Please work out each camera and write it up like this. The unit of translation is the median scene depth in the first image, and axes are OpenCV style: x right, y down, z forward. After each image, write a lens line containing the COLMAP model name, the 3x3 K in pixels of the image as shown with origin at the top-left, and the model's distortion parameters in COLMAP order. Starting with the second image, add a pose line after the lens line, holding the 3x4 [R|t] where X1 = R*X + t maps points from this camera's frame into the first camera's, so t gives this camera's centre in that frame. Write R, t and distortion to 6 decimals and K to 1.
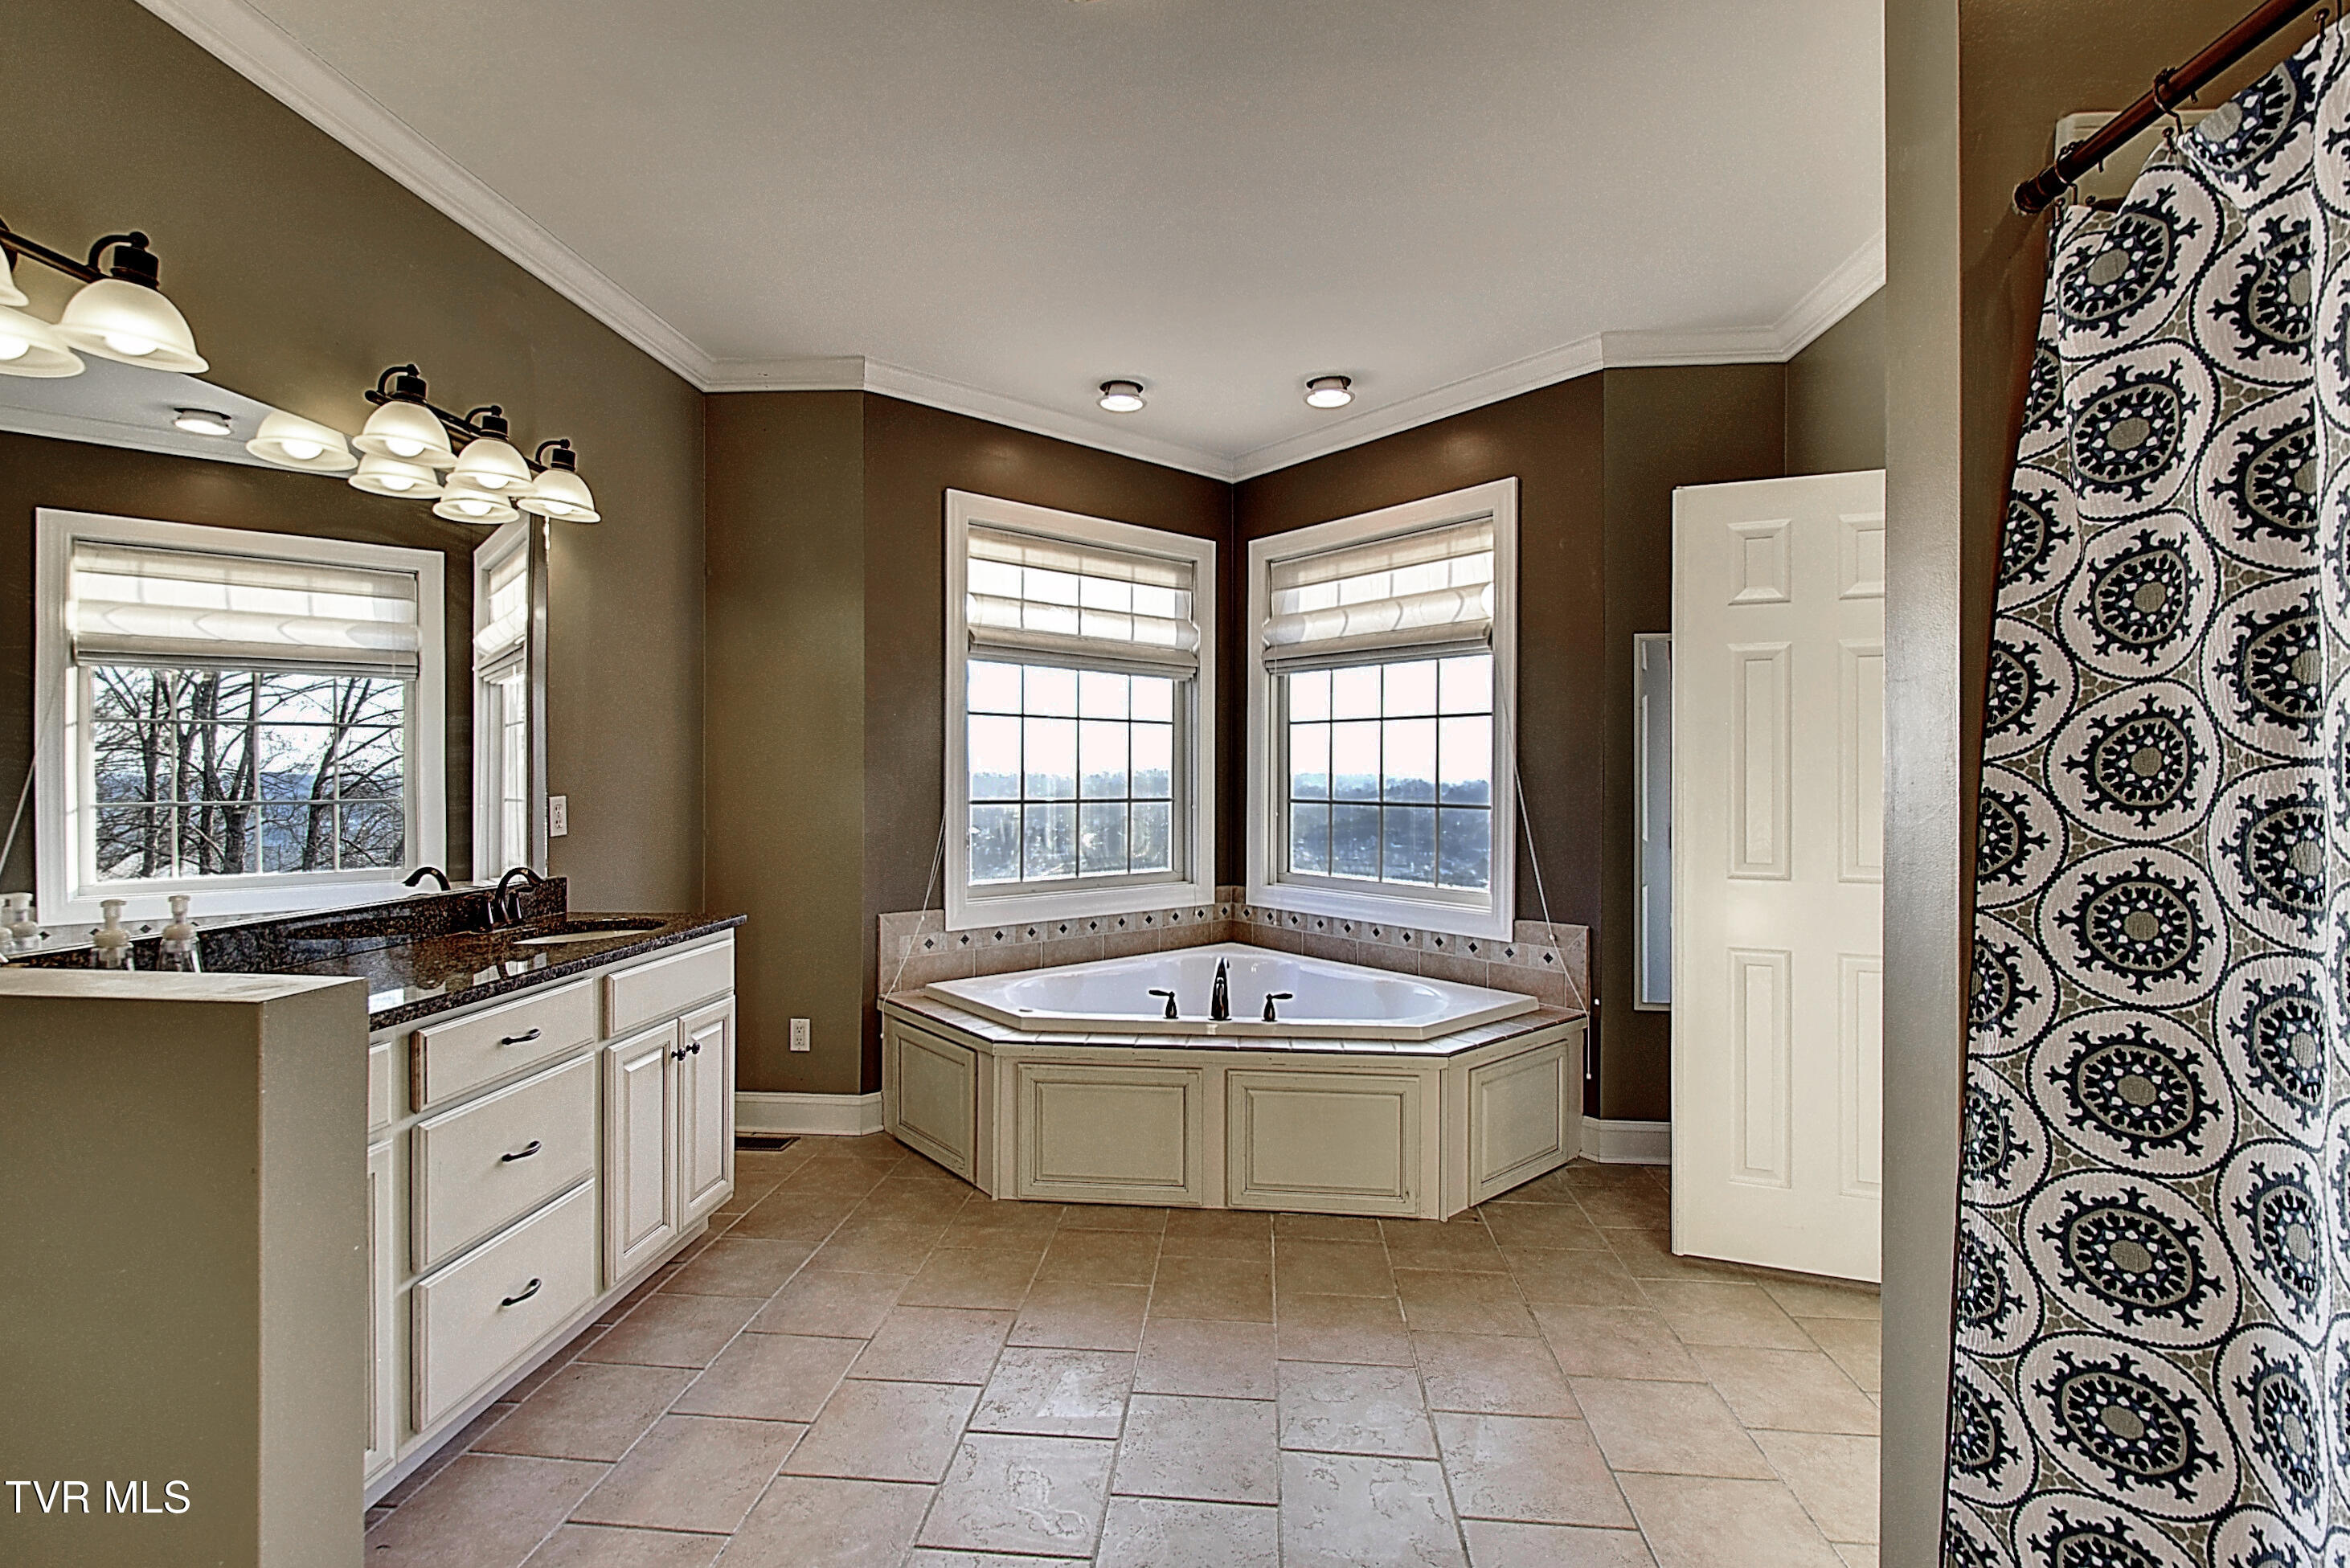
lens RADIAL K [[1049.7, 0, 1178.8], [0, 1049.7, 777.1], [0, 0, 1]] dist [-0.001443, -0.000026]
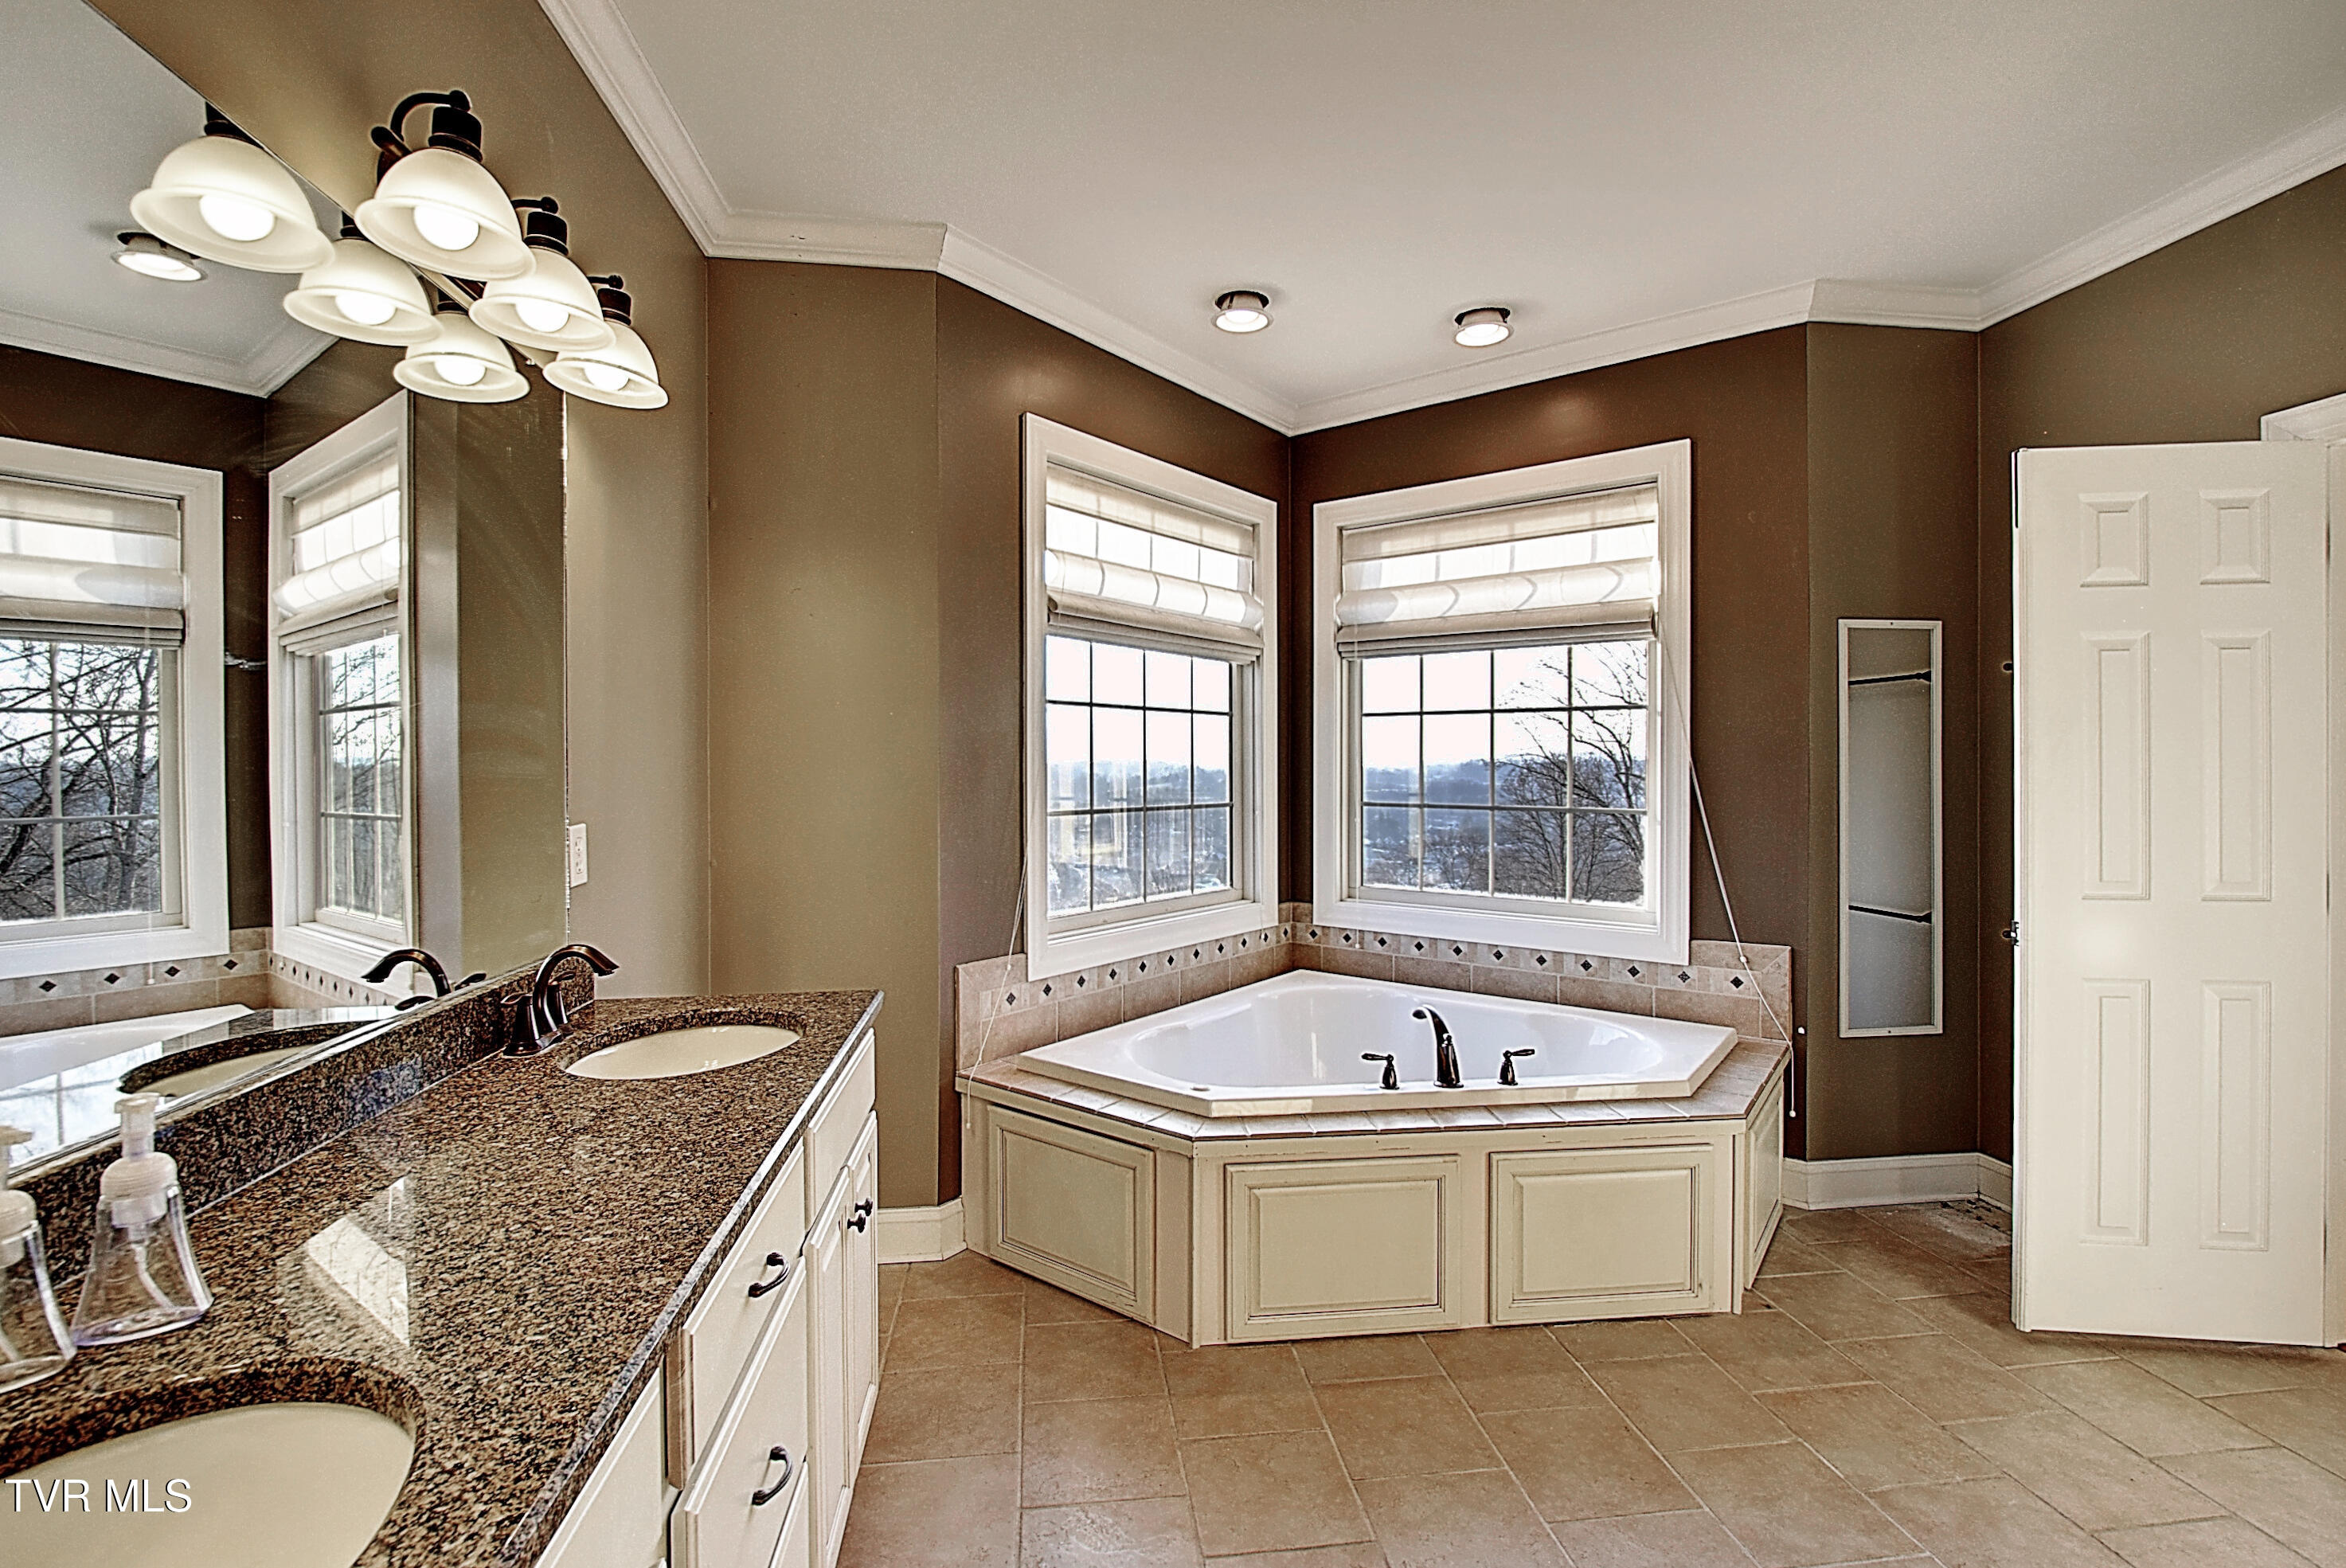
lens RADIAL K [[1054.9, 0, 1173.3], [0, 1054.9, 771.2], [0, 0, 1]] dist [-0.011804, -0.000685]
pose [[0.978253, -0.006231, 0.207323, -0.263922], [0.004845, 0.999962, 0.007192, -0.013564], [-0.207360, -0.006031, 0.978246, 0.202314]]
